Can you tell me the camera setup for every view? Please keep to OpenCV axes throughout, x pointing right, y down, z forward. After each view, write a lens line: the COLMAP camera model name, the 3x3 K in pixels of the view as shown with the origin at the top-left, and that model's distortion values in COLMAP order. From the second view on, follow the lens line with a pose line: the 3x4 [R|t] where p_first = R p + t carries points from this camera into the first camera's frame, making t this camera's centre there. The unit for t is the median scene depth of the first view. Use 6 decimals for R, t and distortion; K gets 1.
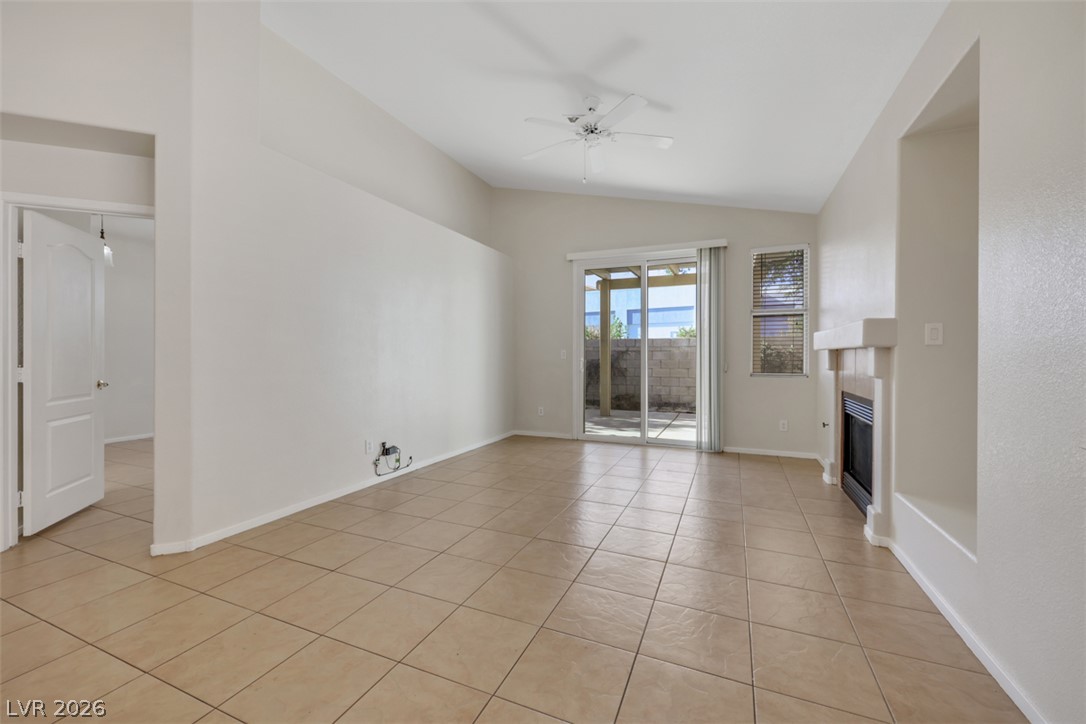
lens RADIAL K [[441.0, 0, 544.8], [0, 441.0, 357.4], [0, 0, 1]] dist [-0.003256, 0.000696]
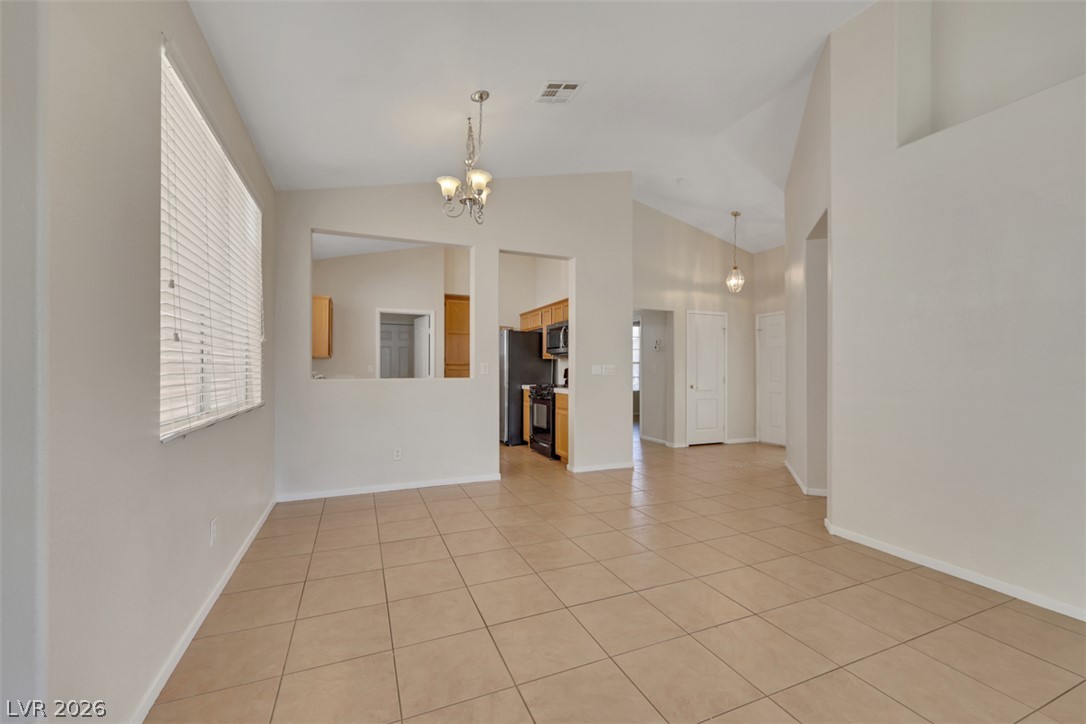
lens RADIAL K [[441.0, 0, 545.0], [0, 441.0, 367.9], [0, 0, 1]] dist [-0.003256, 0.000696]
pose [[-0.694722, -0.008877, -0.719224, 0.413223], [-0.009420, 0.999950, -0.003243, -0.006789], [0.719217, 0.004522, -0.694771, 0.837601]]
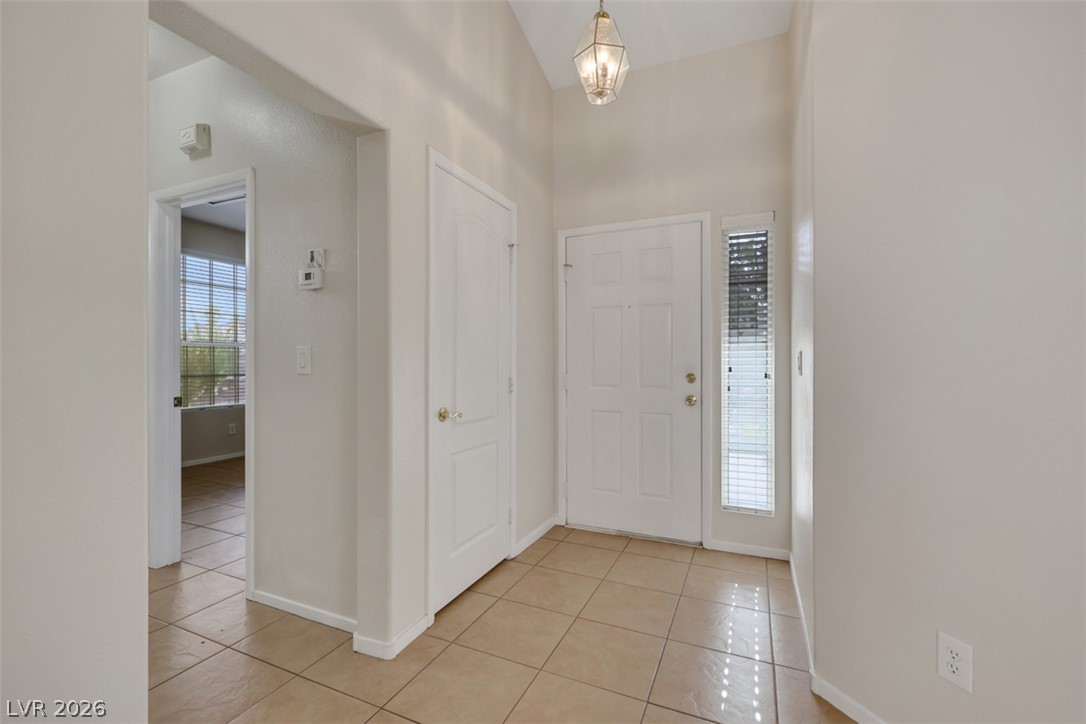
lens RADIAL K [[468.1, 0, 540.2], [0, 468.1, 363.1], [0, 0, 1]] dist [-0.004505, -0.000140]
pose [[-0.024872, -0.001967, -0.999689, -0.679530], [-0.005383, 0.999984, -0.001834, -0.003097], [0.999676, 0.005335, -0.024882, 0.183013]]
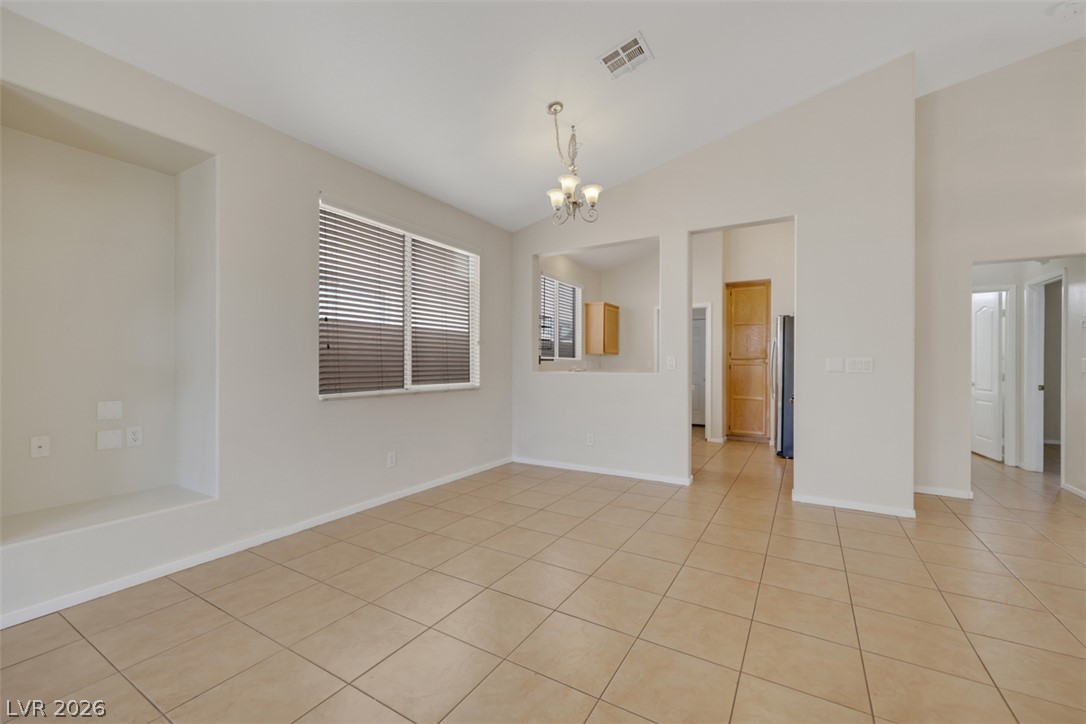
lens RADIAL K [[441.0, 0, 543.3], [0, 441.0, 365.0], [0, 0, 1]] dist [-0.003256, 0.000696]
pose [[-0.990270, -0.005937, 0.139029, -0.154155], [-0.004919, 0.999959, 0.007666, -0.009472], [-0.139069, 0.006907, -0.990259, 1.039911]]
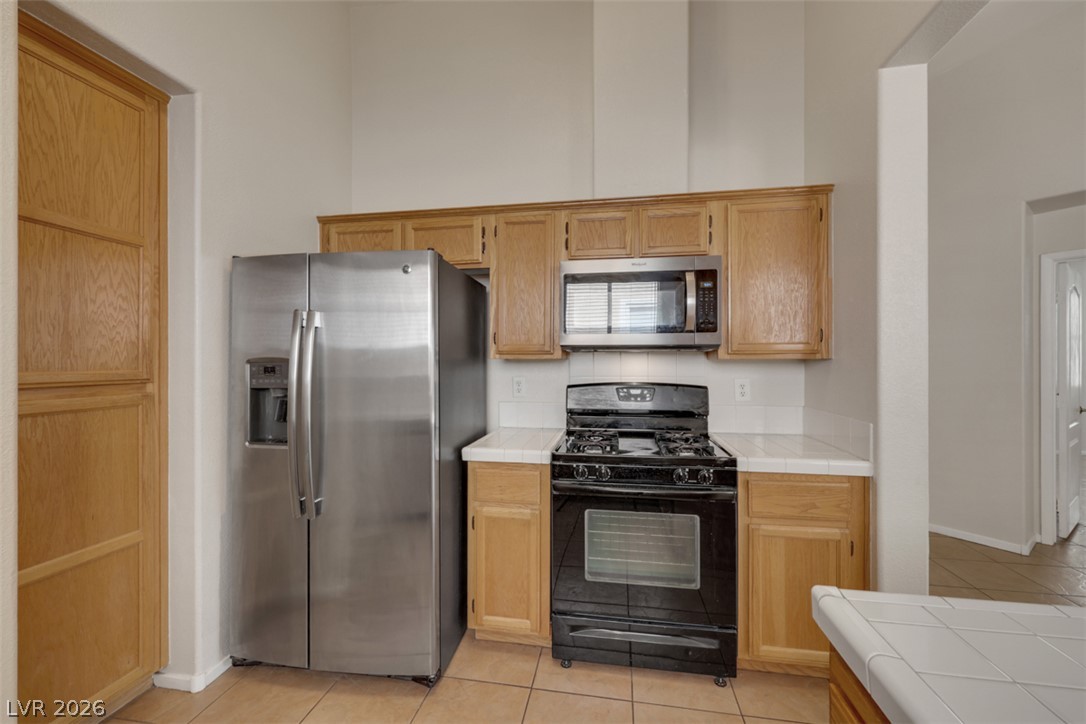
lens RADIAL K [[441.0, 0, 549.0], [0, 441.0, 357.8], [0, 0, 1]] dist [-0.003256, 0.000696]
pose [[0.233440, -0.007363, -0.972343, -0.239862], [-0.003247, 0.999960, -0.008351, -0.044379], [0.972366, 0.005106, 0.233407, -0.432319]]
